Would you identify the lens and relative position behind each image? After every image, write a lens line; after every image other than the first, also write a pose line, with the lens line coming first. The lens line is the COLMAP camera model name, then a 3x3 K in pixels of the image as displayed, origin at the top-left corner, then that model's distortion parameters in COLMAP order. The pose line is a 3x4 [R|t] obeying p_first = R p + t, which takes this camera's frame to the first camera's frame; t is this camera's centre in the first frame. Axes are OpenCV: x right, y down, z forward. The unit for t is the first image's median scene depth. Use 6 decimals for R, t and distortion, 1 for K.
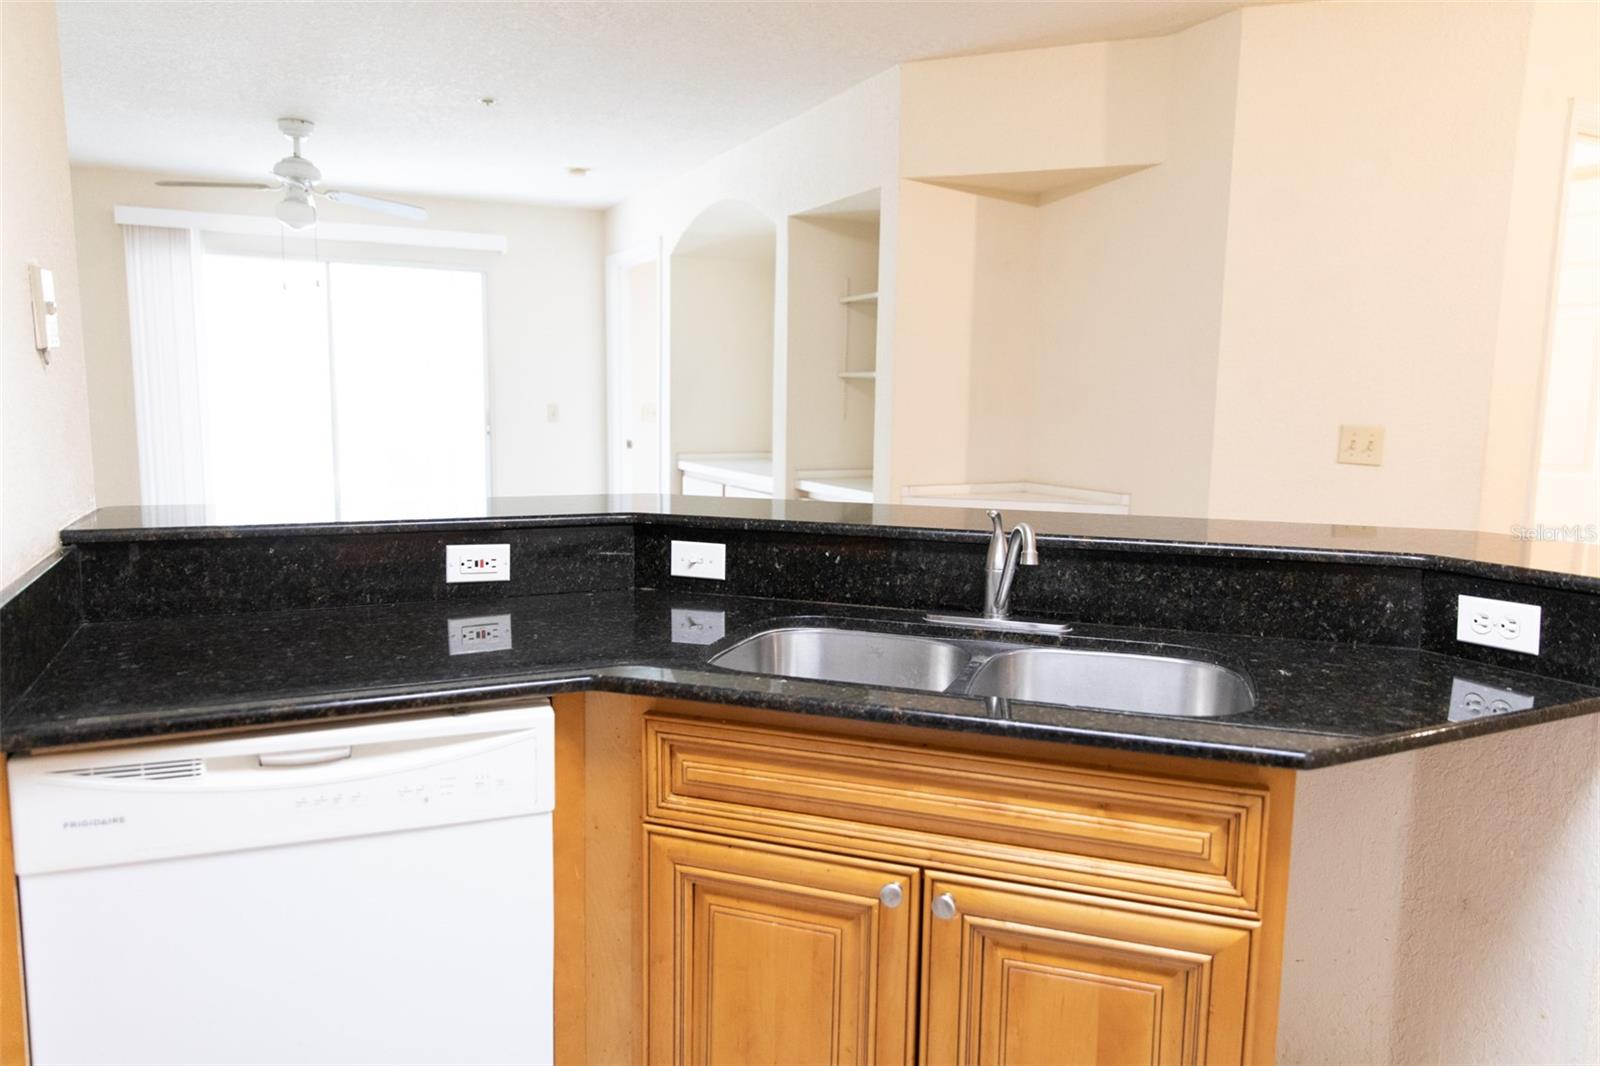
lens RADIAL K [[1062.0, 0, 800.0], [0, 1062.0, 533.0], [0, 0, 1]] dist [0.013894, -0.006272]
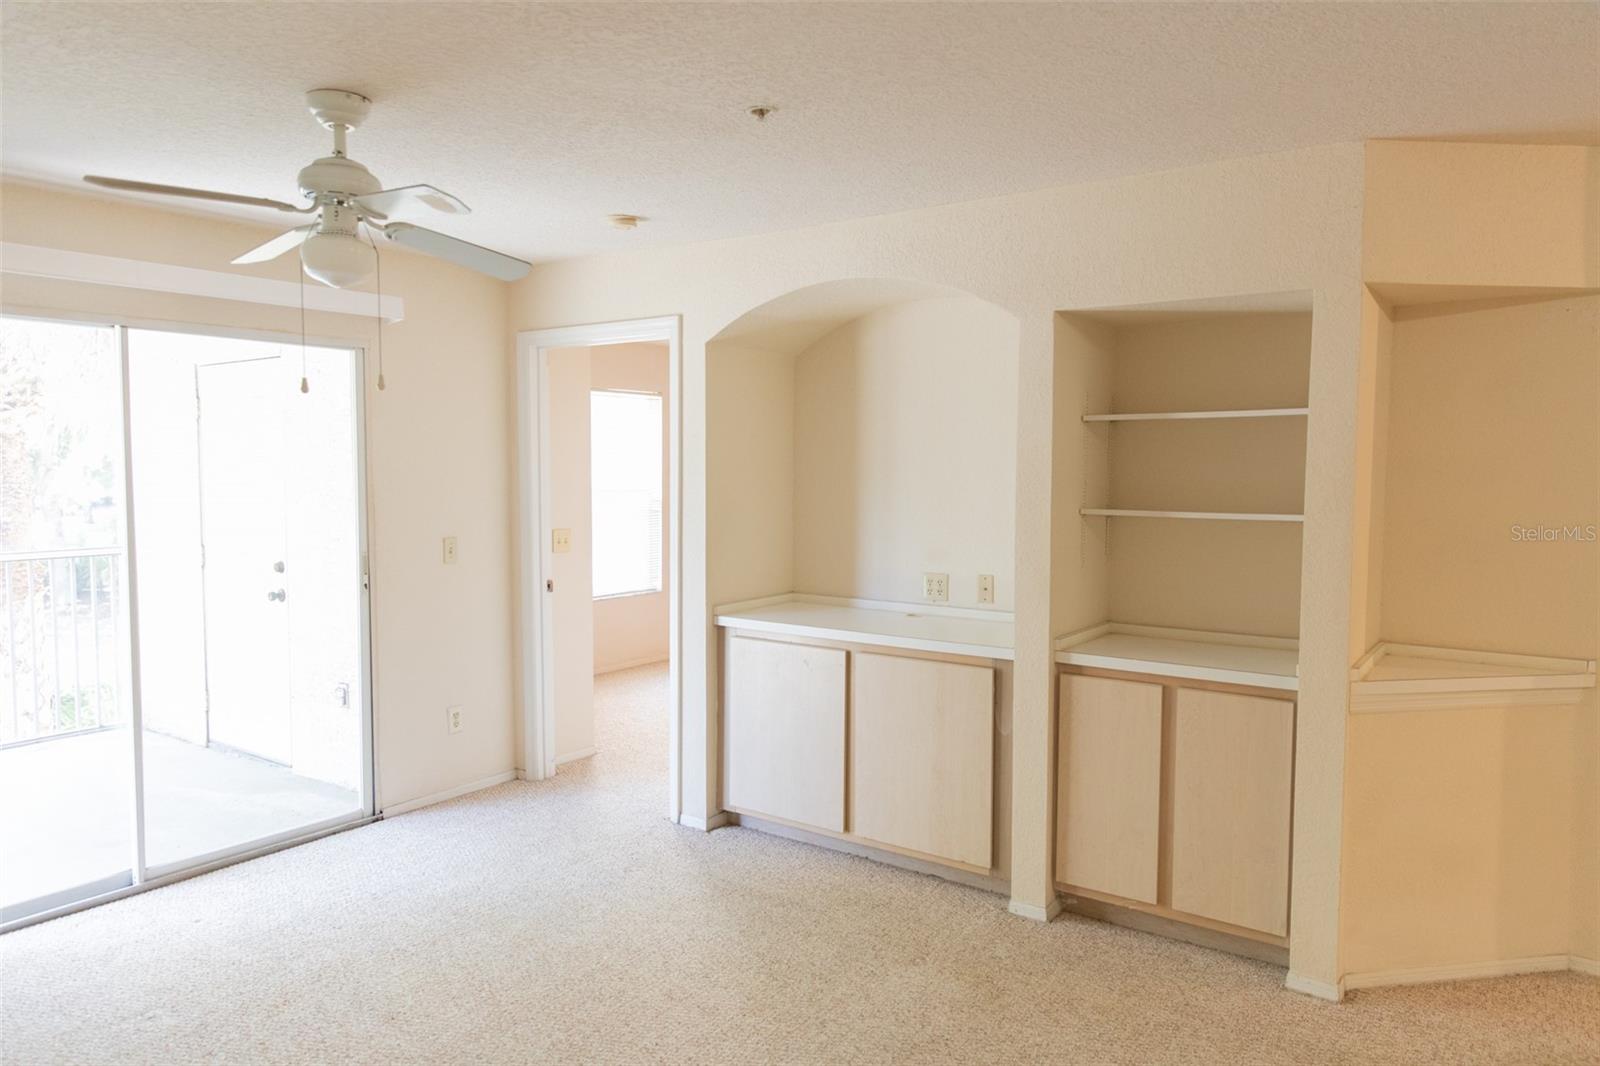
lens RADIAL K [[1062.0, 0, 800.0], [0, 1062.0, 533.0], [0, 0, 1]] dist [0.013894, -0.006272]
pose [[0.886408, -0.042382, 0.460961, -0.503751], [0.069751, 0.996659, -0.042493, -0.112302], [-0.457620, 0.069819, 0.886402, 0.392324]]
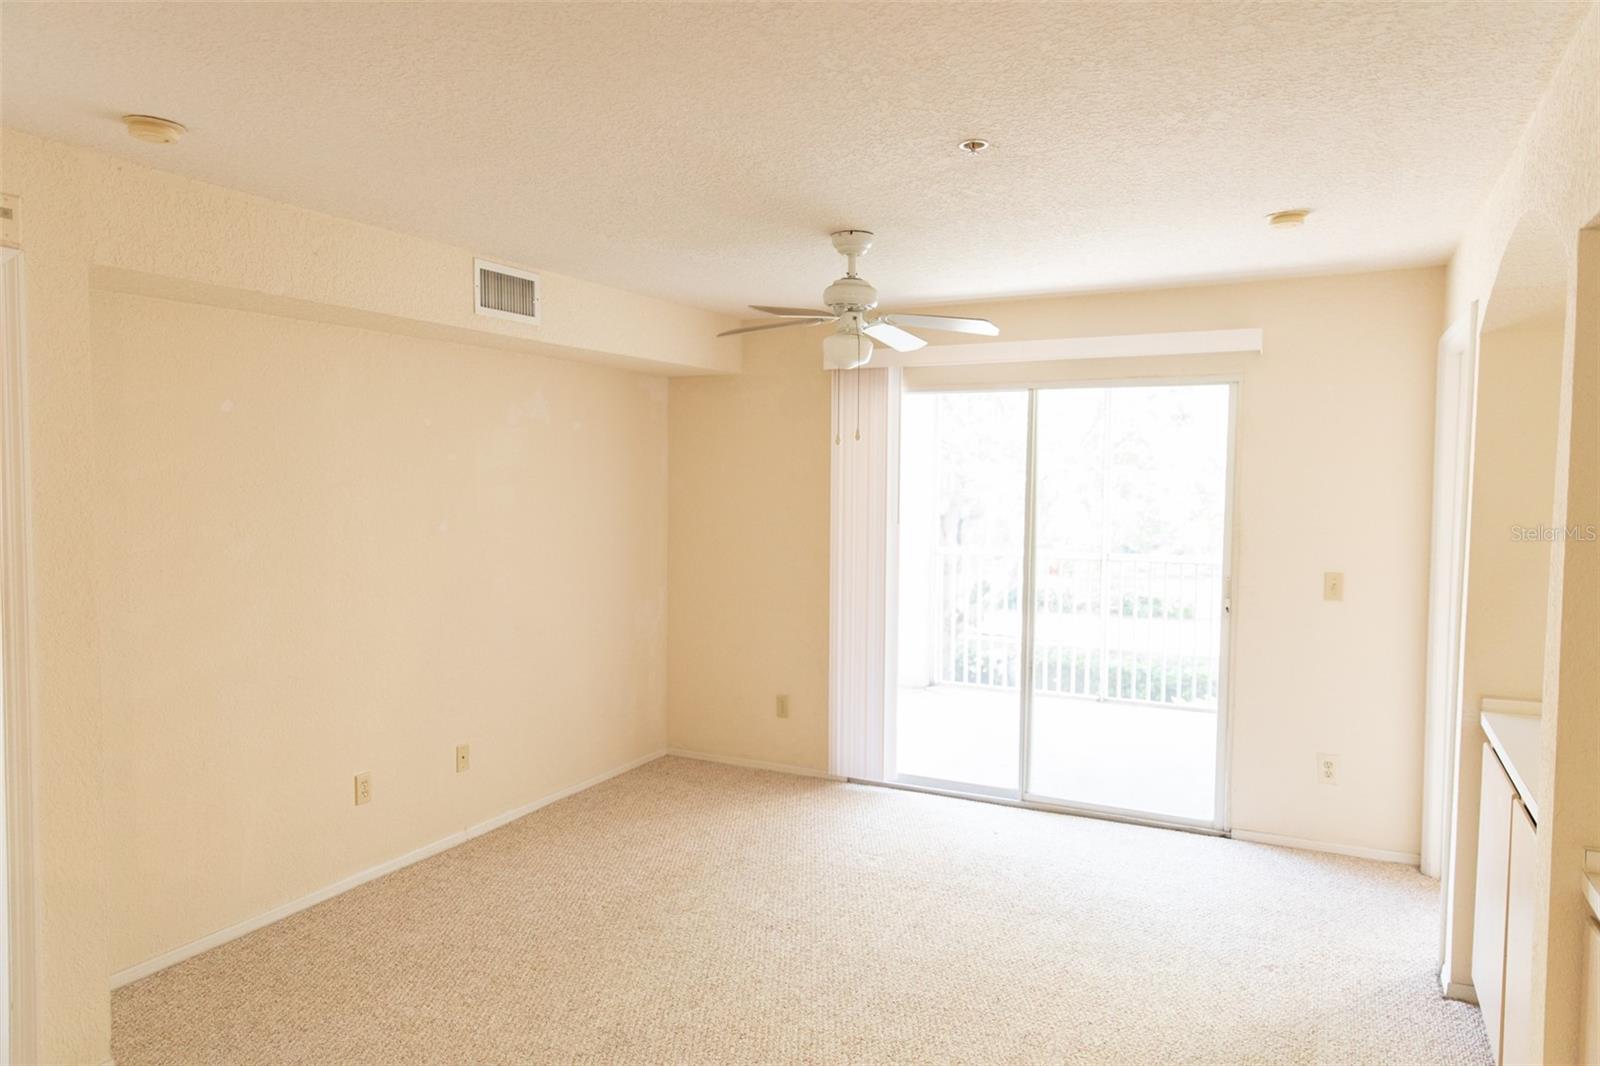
lens RADIAL K [[1048.7, 0, 774.8], [0, 1048.7, 538.5], [0, 0, 1]] dist [-0.033001, 0.000427]
pose [[0.582135, 0.040843, -0.812066, 0.123102], [-0.102613, 0.994443, -0.023543, -0.132635], [0.806591, 0.097034, 0.583091, 0.504803]]
